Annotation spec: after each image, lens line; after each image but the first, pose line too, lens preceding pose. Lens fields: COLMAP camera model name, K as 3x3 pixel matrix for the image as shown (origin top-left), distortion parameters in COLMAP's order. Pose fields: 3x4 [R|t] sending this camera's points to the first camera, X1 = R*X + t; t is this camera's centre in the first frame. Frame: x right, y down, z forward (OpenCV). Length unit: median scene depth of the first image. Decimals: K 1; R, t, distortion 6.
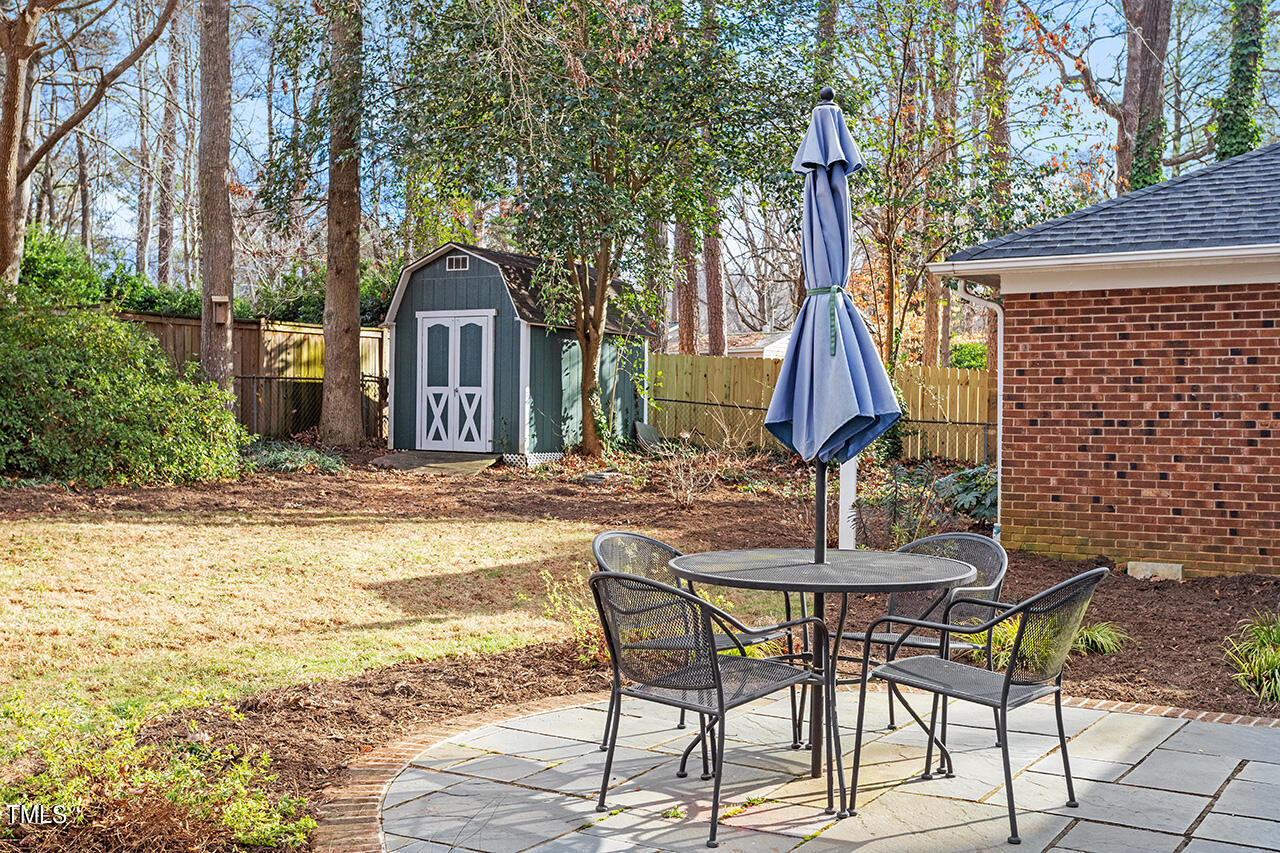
lens RADIAL K [[1412.9, 0, 640.0], [0, 1412.9, 426.5], [0, 0, 1]] dist [0.004467, 0.004520]
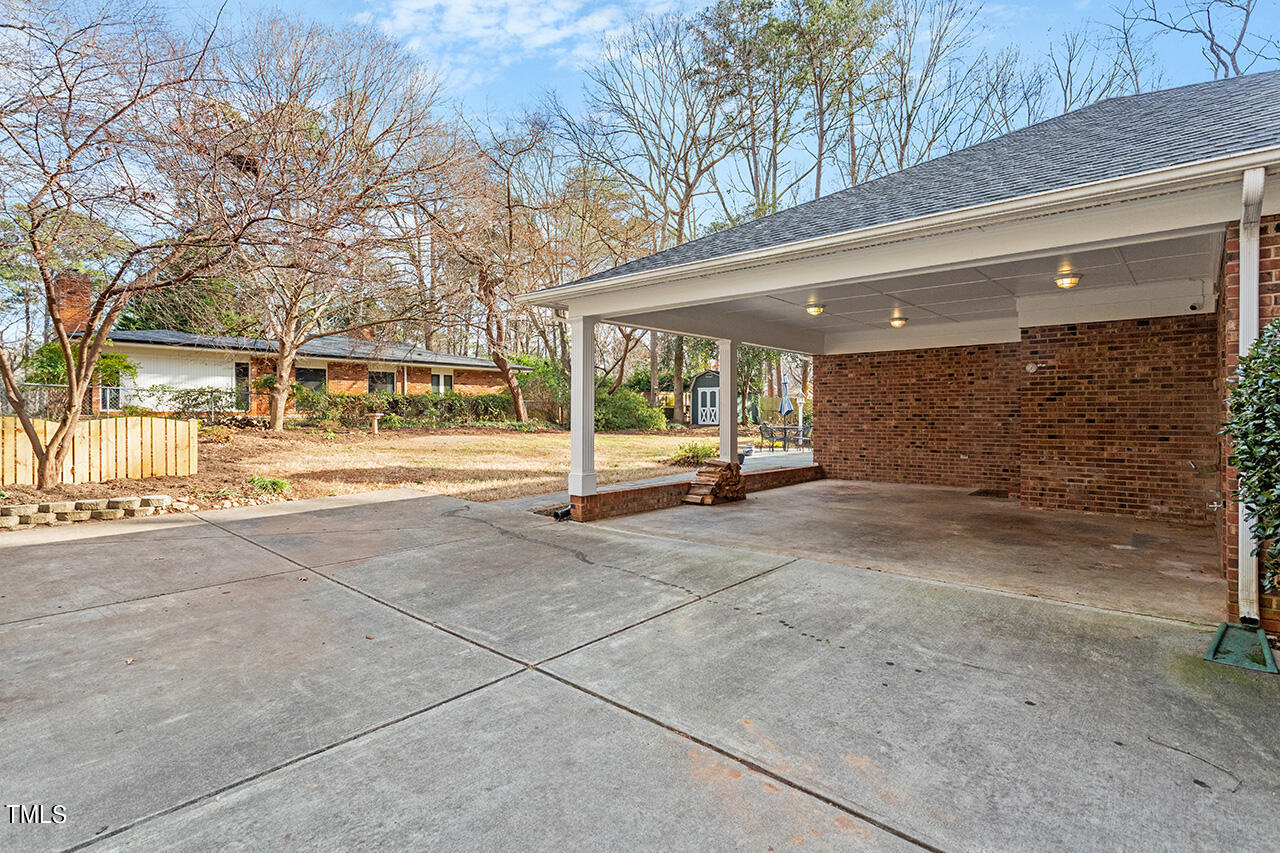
lens RADIAL K [[679.8, 0, 640.0], [0, 679.8, 426.5], [0, 0, 1]] dist [-0.053035, 0.000064]
pose [[0.987392, -0.010024, -0.157975, -0.024668], [0.010212, 0.999948, 0.000373, 0.020193], [0.157963, -0.001981, 0.987443, -0.839838]]
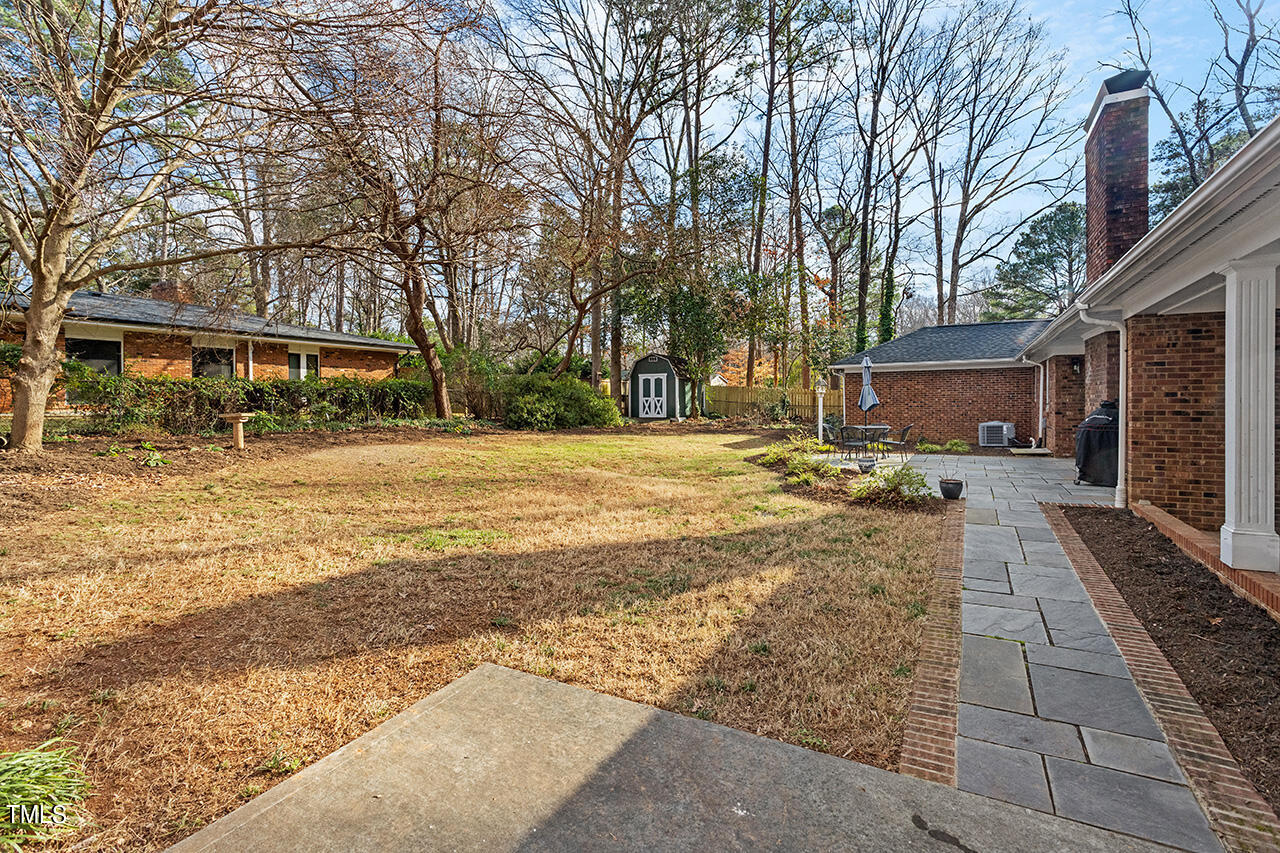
lens RADIAL K [[652.5, 0, 636.1], [0, 652.5, 413.8], [0, 0, 1]] dist [-0.001790, -0.000664]
pose [[0.996059, -0.018266, 0.086789, -0.297759], [0.017843, 0.999825, 0.005651, -0.000198], [-0.086877, -0.004081, 0.996211, -0.475317]]
